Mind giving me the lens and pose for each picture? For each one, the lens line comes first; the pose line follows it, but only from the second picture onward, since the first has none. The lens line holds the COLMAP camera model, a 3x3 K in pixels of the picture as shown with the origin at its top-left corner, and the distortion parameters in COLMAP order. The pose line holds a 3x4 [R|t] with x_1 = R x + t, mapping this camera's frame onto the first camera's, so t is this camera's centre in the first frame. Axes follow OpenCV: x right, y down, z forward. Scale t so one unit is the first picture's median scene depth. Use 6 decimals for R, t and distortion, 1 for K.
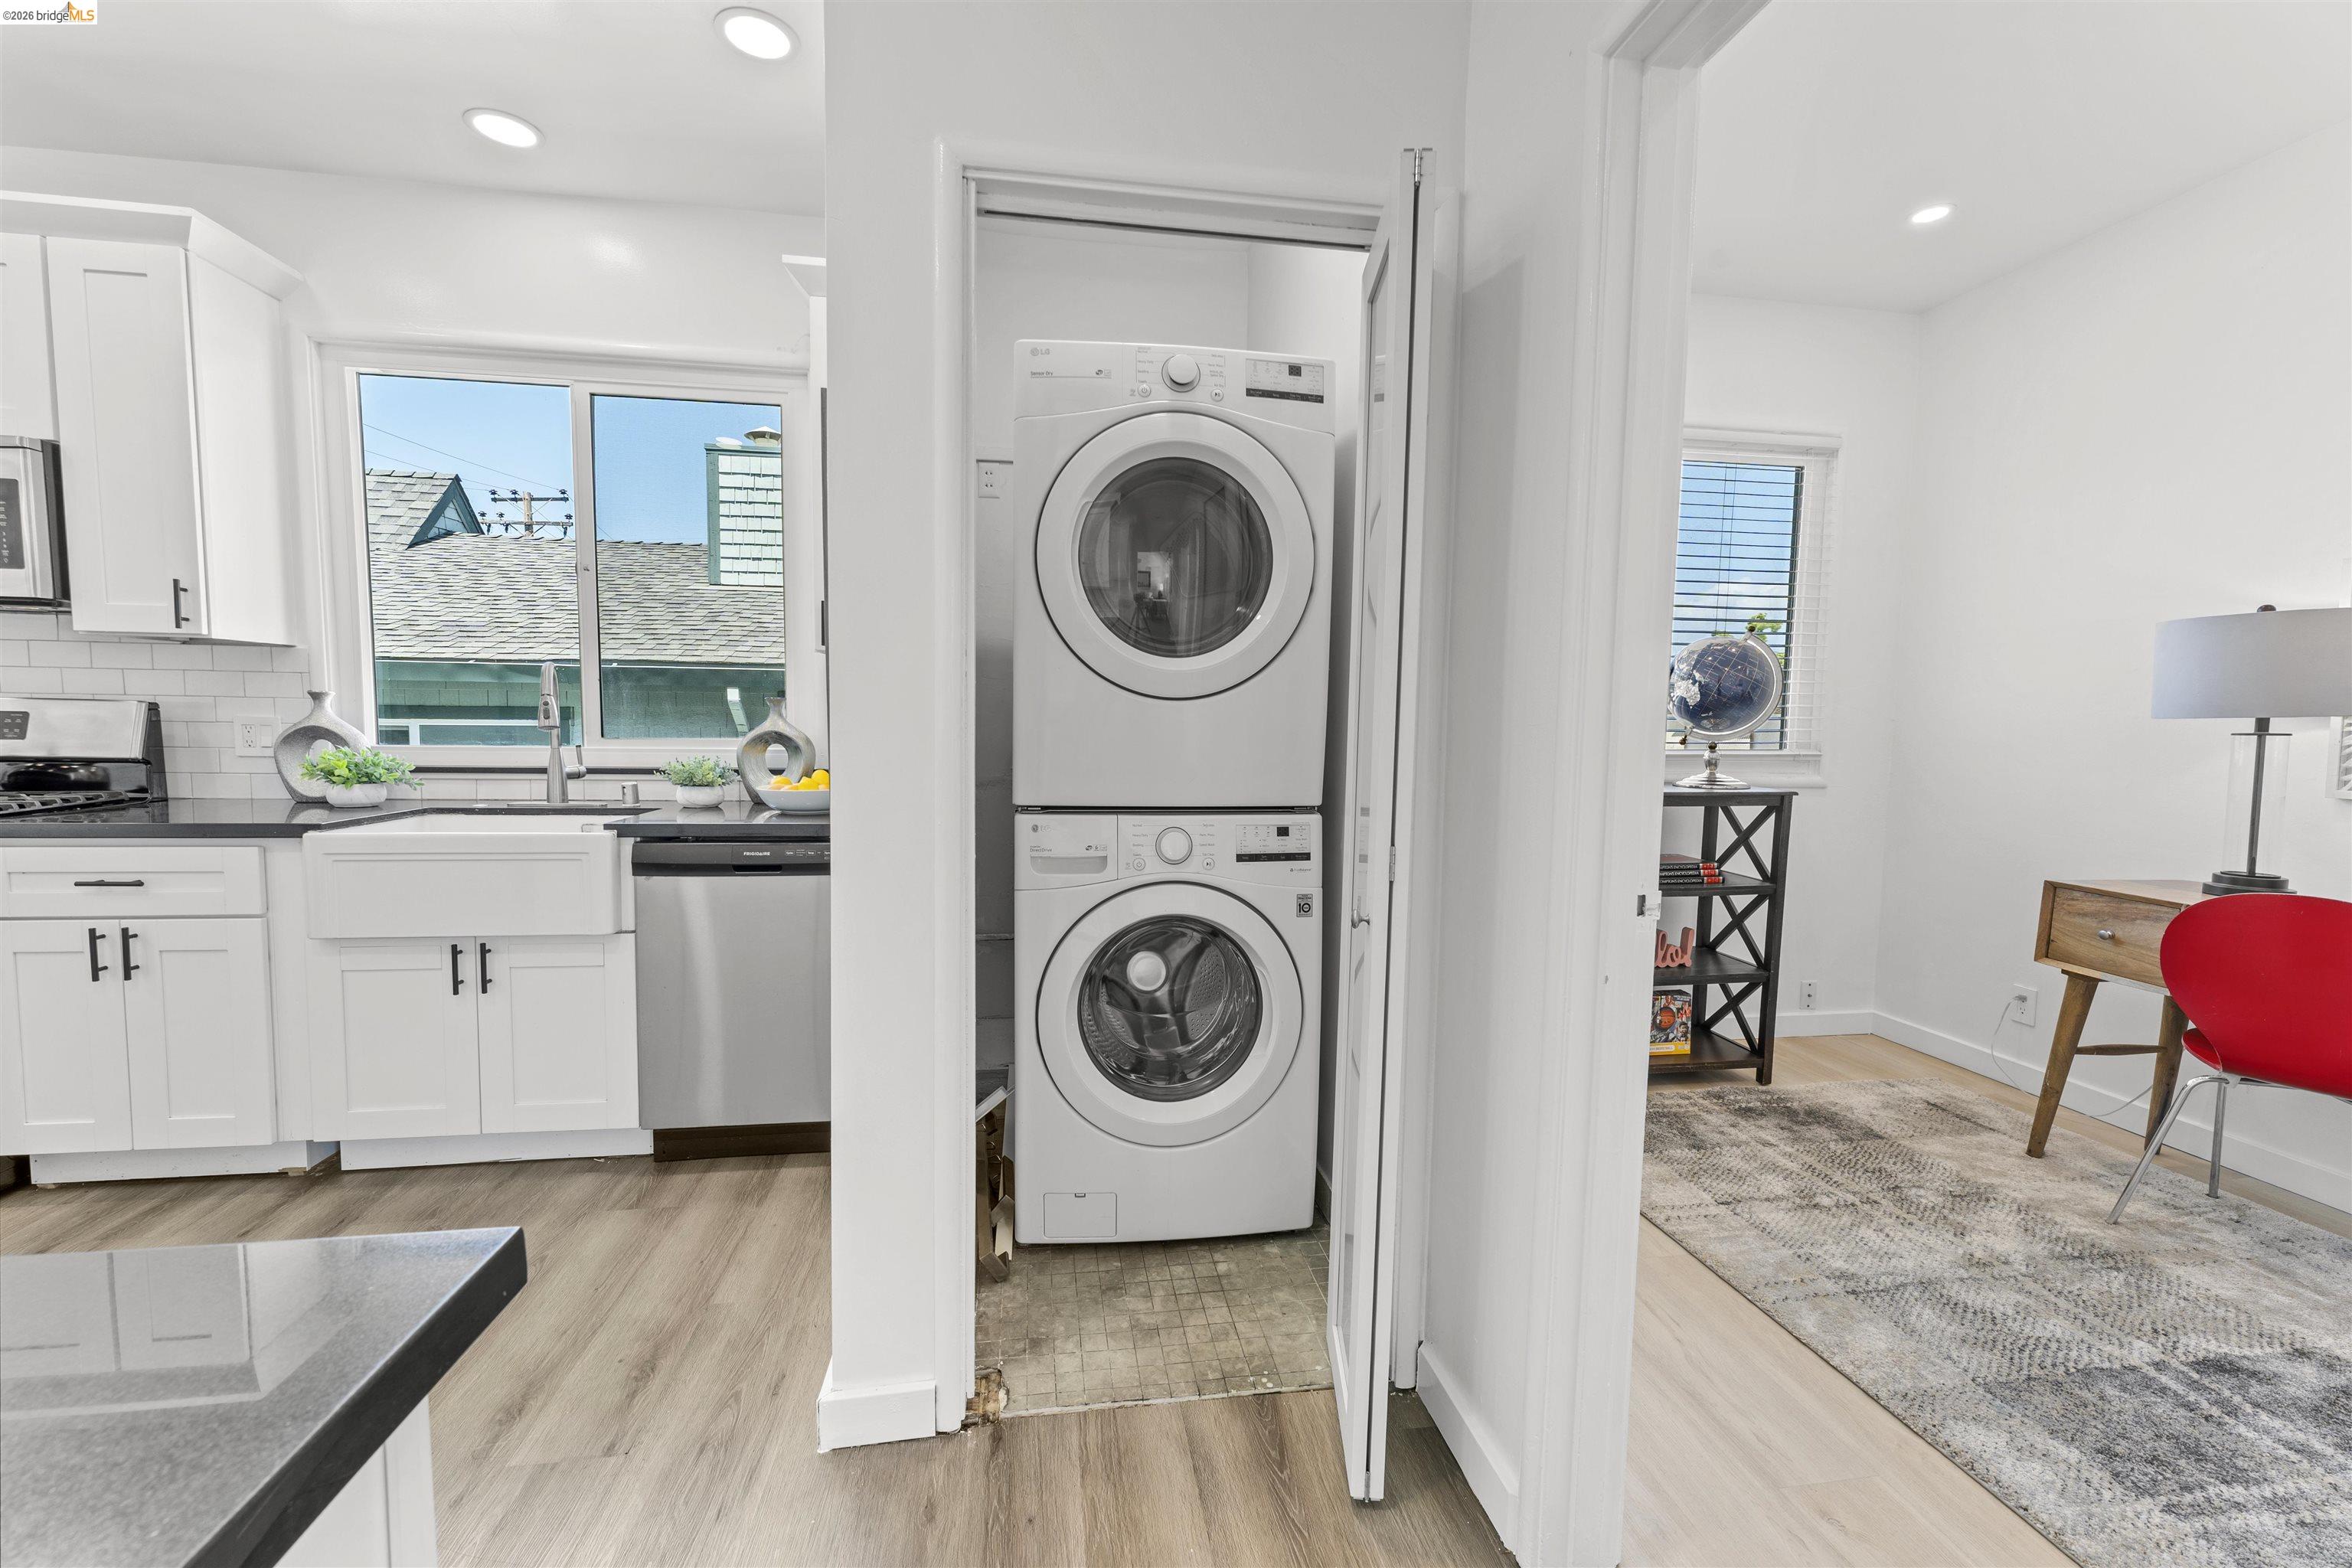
lens RADIAL K [[943.2, 0, 1176.1], [0, 943.2, 788.3], [0, 0, 1]] dist [-0.000329, 0.000388]
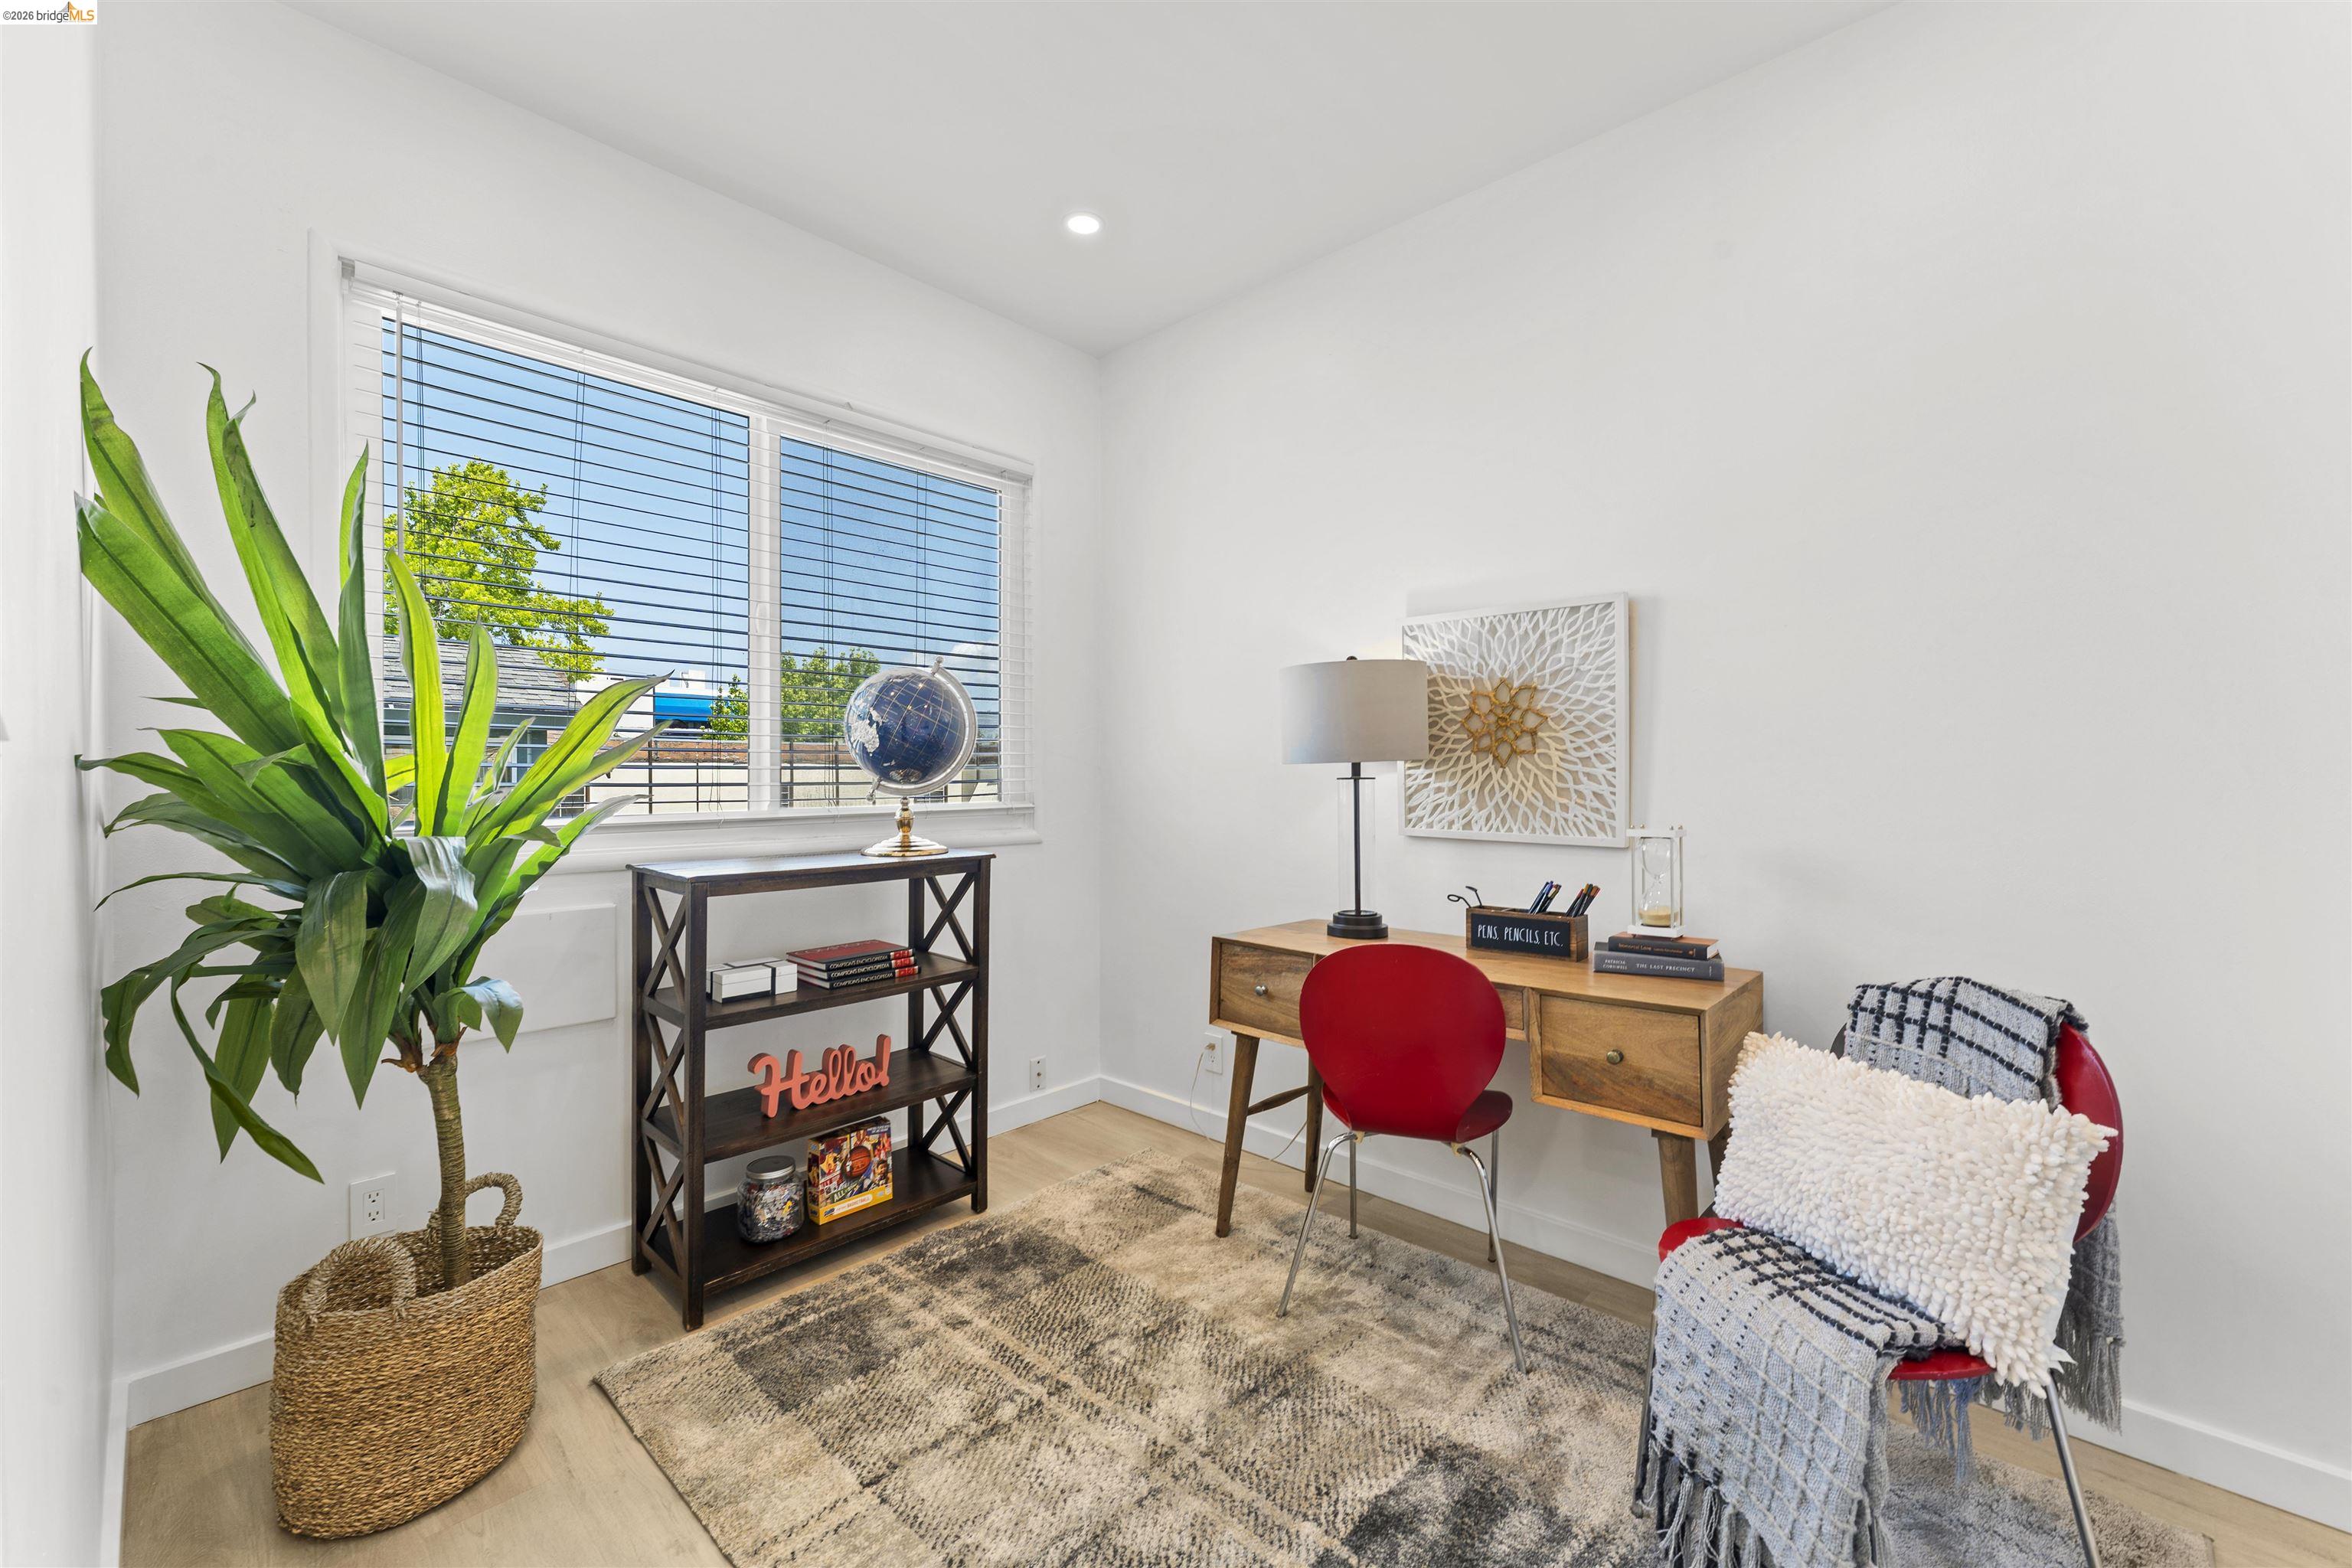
lens RADIAL K [[943.2, 0, 1176.1], [0, 943.2, 788.3], [0, 0, 1]] dist [-0.000329, 0.000388]
pose [[0.784463, -0.023523, 0.619729, 0.308718], [0.058040, 0.997679, -0.035599, -0.018292], [-0.617453, 0.063895, 0.784008, 0.271586]]
